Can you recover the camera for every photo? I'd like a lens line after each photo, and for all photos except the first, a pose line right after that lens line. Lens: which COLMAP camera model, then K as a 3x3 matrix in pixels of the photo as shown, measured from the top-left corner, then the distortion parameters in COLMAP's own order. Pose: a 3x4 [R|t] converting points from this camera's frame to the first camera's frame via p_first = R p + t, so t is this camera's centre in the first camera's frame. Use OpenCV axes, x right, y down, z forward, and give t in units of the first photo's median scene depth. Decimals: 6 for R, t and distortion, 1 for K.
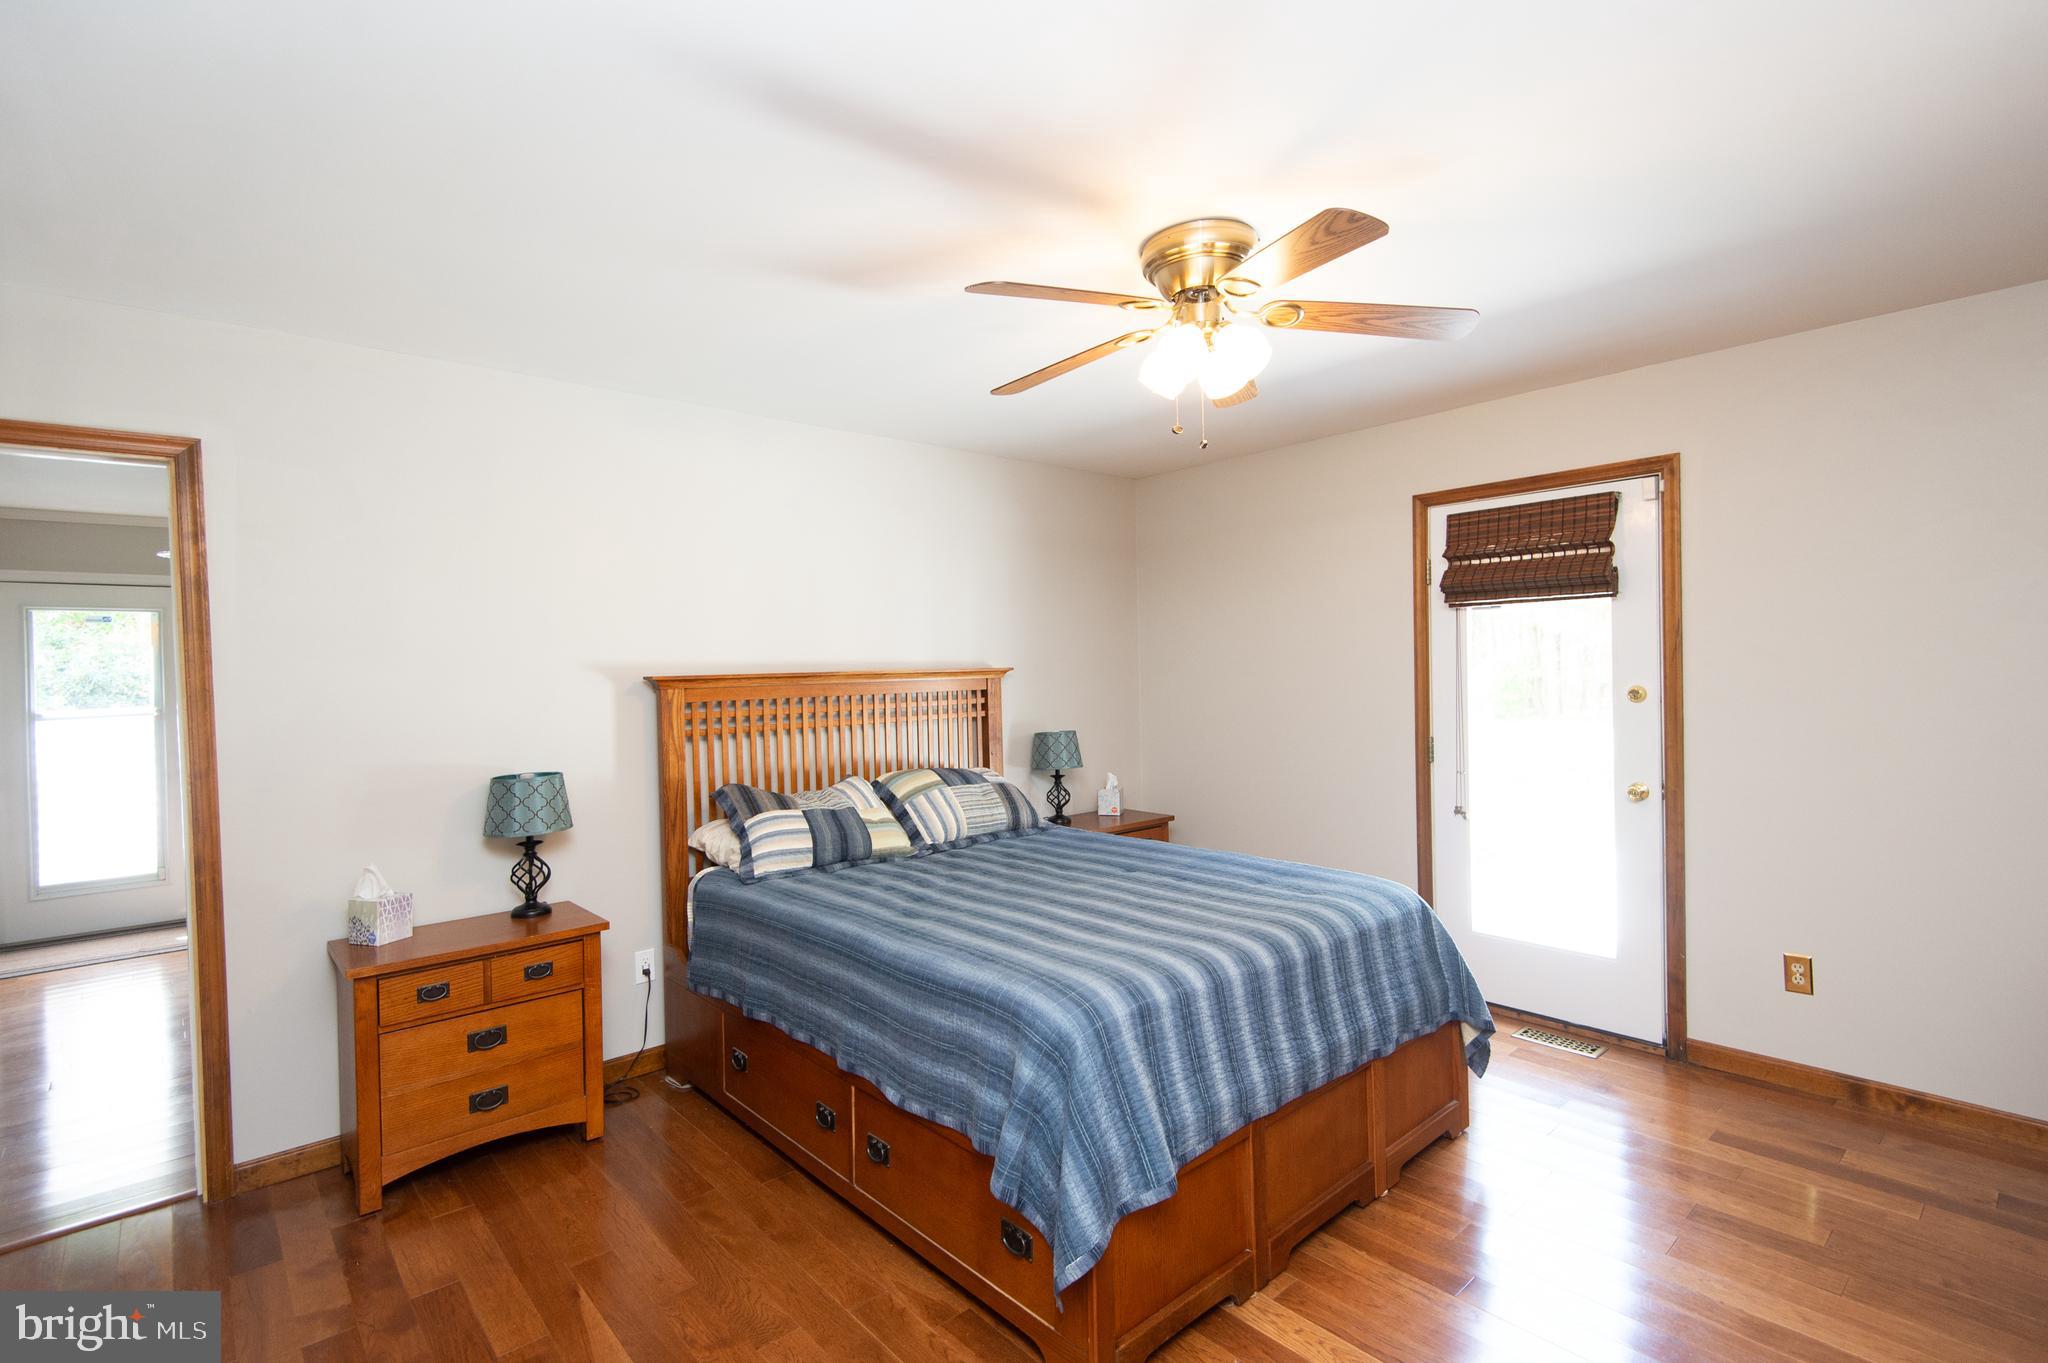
lens RADIAL K [[930.4, 0, 1011.3], [0, 930.4, 680.3], [0, 0, 1]] dist [0.011192, -0.008028]
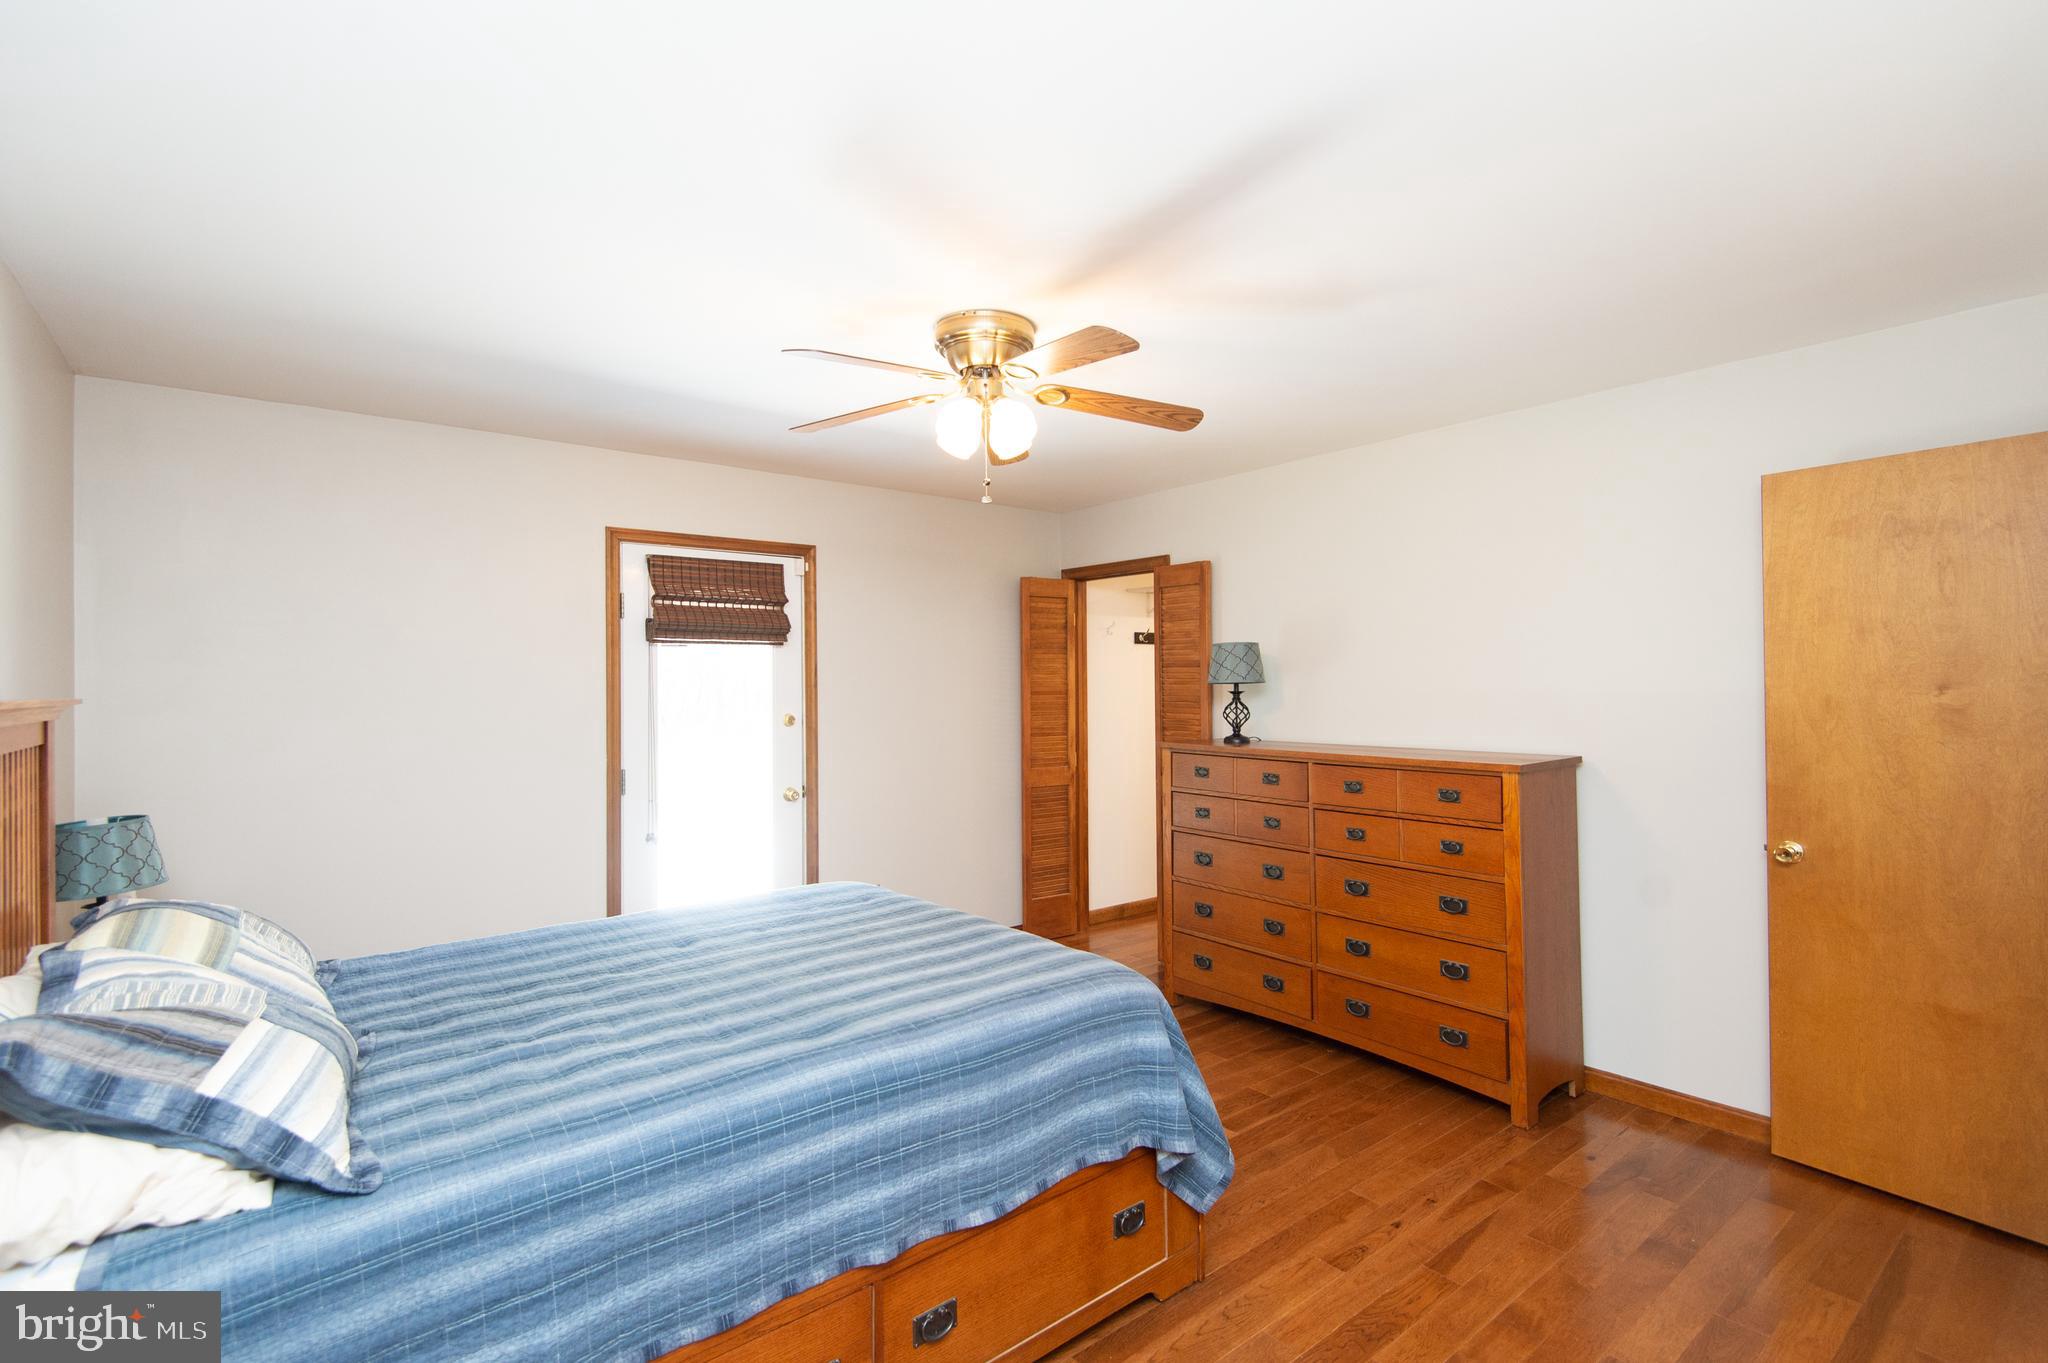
lens RADIAL K [[930.4, 0, 1017.9], [0, 930.4, 682.2], [0, 0, 1]] dist [0.011192, -0.008028]
pose [[0.059352, 0.023466, 0.997961, -0.622709], [0.019568, 0.999504, -0.024667, 0.000216], [-0.998045, 0.020992, 0.058864, 0.596703]]
